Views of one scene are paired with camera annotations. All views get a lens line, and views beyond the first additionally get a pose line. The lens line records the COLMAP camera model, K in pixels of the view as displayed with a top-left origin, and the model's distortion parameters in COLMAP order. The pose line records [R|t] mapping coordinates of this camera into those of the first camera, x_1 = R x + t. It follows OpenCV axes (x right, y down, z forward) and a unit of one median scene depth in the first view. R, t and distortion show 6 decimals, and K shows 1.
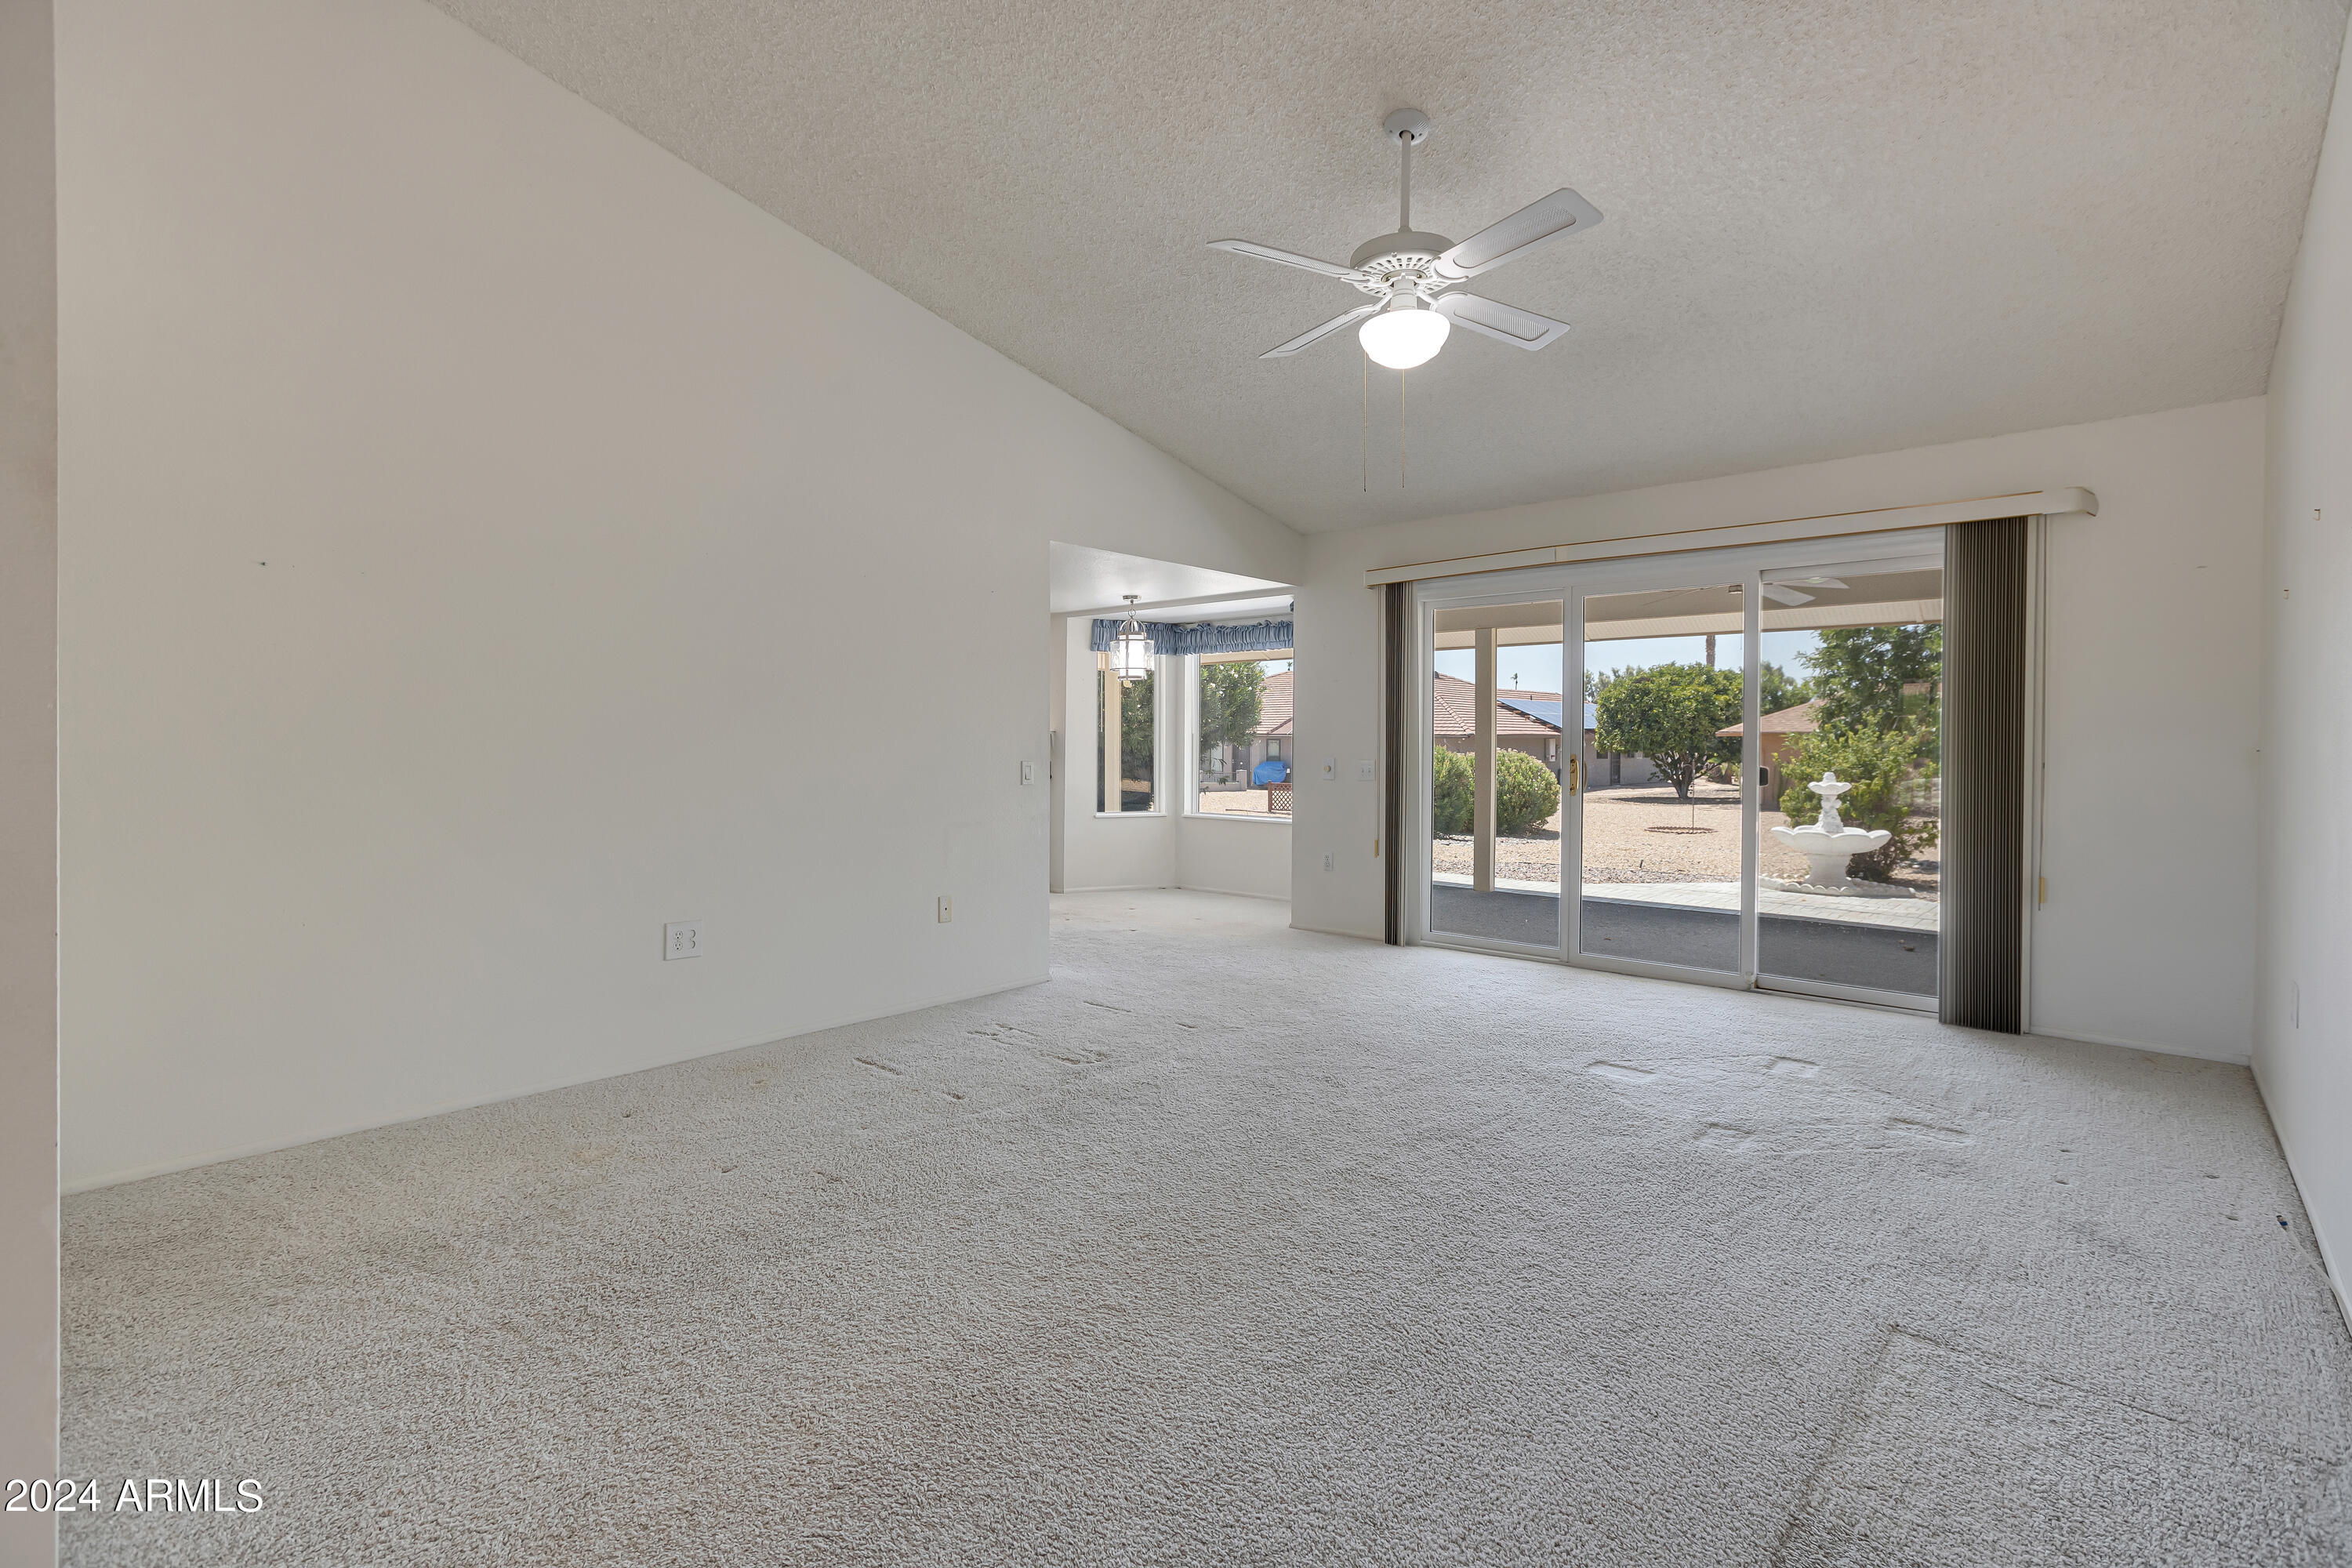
lens RADIAL K [[1122.5, 0, 1188.5], [0, 1122.5, 725.3], [0, 0, 1]] dist [-0.002822, 0.011491]
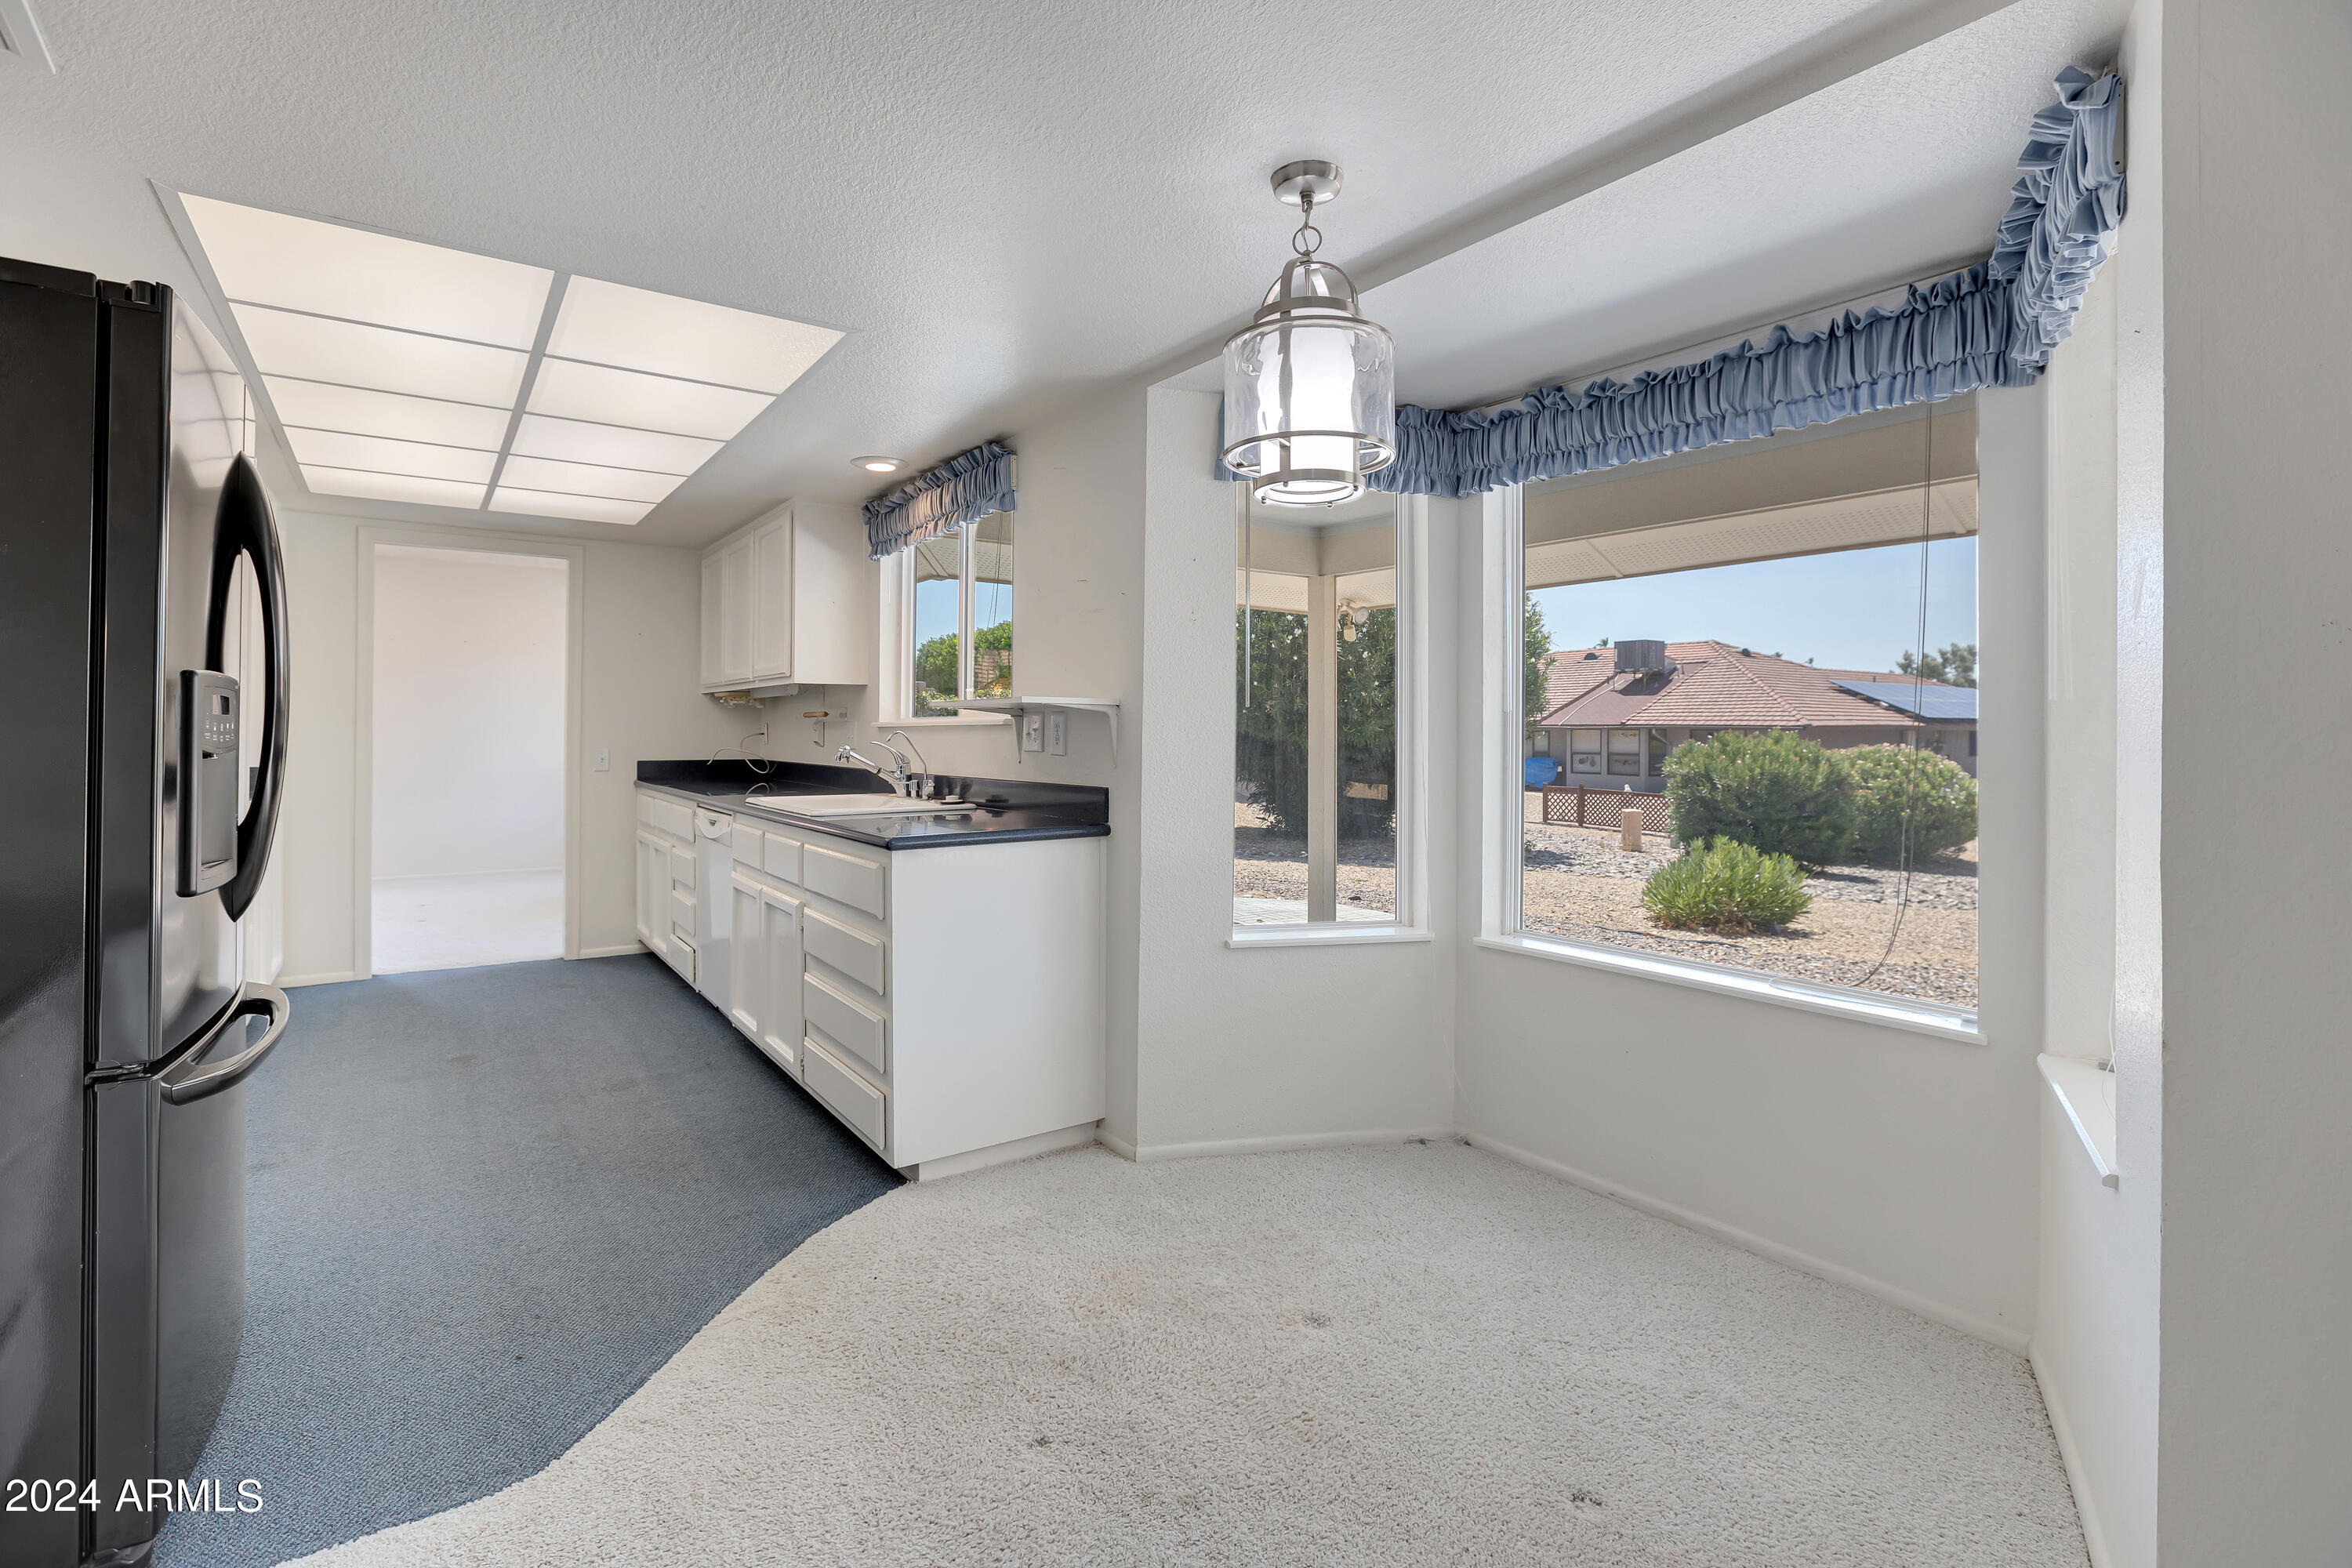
lens RADIAL K [[1122.5, 0, 1188.5], [0, 1122.5, 725.3], [0, 0, 1]] dist [-0.002822, 0.011491]
pose [[0.977203, 0.000752, -0.212306, -0.006446], [0.000835, 0.999972, 0.007386, 0.003074], [0.212305, -0.007395, 0.977175, 0.214343]]
